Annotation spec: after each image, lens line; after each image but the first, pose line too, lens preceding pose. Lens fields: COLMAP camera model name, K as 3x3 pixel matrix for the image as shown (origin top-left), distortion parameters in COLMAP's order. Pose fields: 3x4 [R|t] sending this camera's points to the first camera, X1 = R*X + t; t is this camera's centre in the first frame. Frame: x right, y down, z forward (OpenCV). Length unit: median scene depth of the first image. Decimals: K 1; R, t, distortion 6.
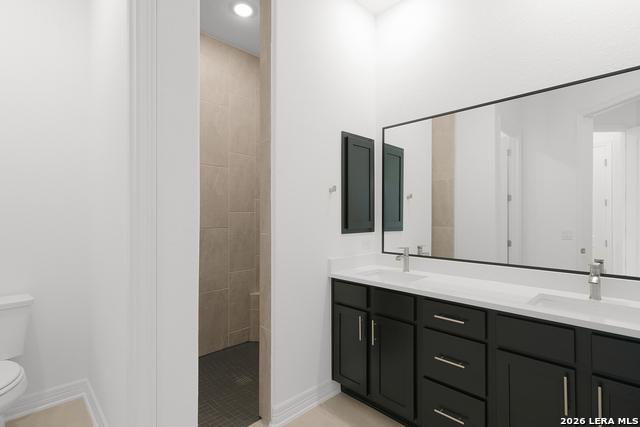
lens RADIAL K [[312.3, 0, 318.7], [0, 312.3, 214.9], [0, 0, 1]] dist [0.004890, 0.001169]
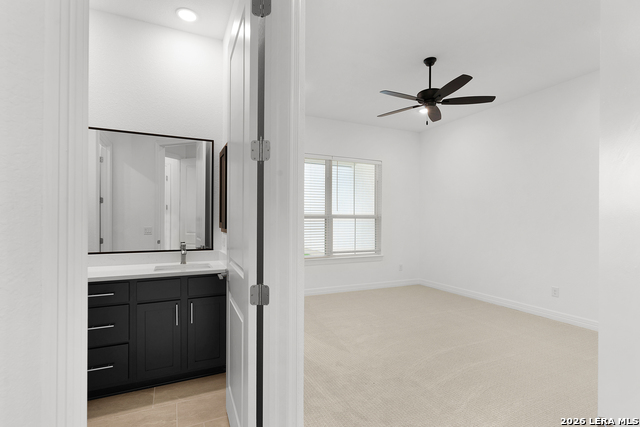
lens RADIAL K [[312.3, 0, 318.0], [0, 312.3, 218.8], [0, 0, 1]] dist [0.004890, 0.001169]
pose [[0.338596, -0.002958, 0.940927, -0.224362], [-0.004936, 0.999976, 0.004920, 0.002645], [-0.940919, -0.006310, 0.338574, -0.132497]]
